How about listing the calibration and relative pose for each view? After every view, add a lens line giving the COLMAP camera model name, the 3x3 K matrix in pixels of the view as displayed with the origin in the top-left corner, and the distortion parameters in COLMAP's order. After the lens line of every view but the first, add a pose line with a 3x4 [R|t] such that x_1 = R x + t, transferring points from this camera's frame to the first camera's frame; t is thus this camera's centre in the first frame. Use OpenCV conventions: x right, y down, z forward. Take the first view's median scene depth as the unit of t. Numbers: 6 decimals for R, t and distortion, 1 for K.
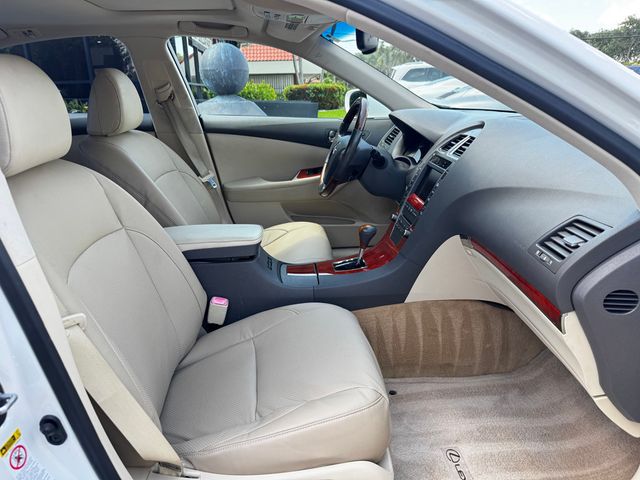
lens RADIAL K [[436.8, 0, 320.0], [0, 436.8, 240.0], [0, 0, 1]] dist [0.021980, -0.002561]
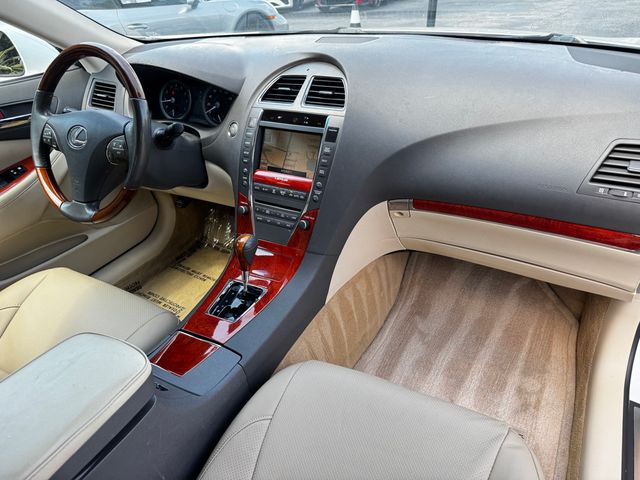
lens RADIAL K [[436.8, 0, 320.0], [0, 436.8, 240.0], [0, 0, 1]] dist [0.021980, -0.002561]
pose [[0.556170, -0.434879, 0.708206, -0.338031], [0.317484, 0.898709, 0.302531, -0.214159], [-0.768036, 0.056585, 0.637902, 0.526846]]
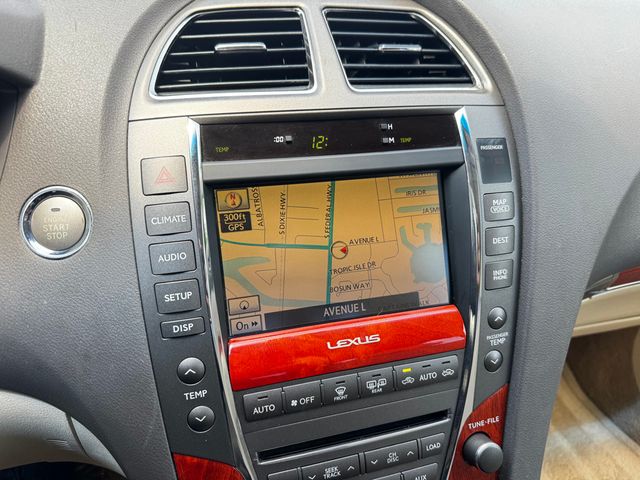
lens RADIAL K [[436.8, 0, 320.0], [0, 436.8, 240.0], [0, 0, 1]] dist [0.021980, -0.002561]
pose [[-0.220564, -0.410155, 0.884943, 0.056818], [0.315028, 0.828705, 0.462608, -0.251405], [-0.923098, 0.380816, -0.053572, 1.089776]]
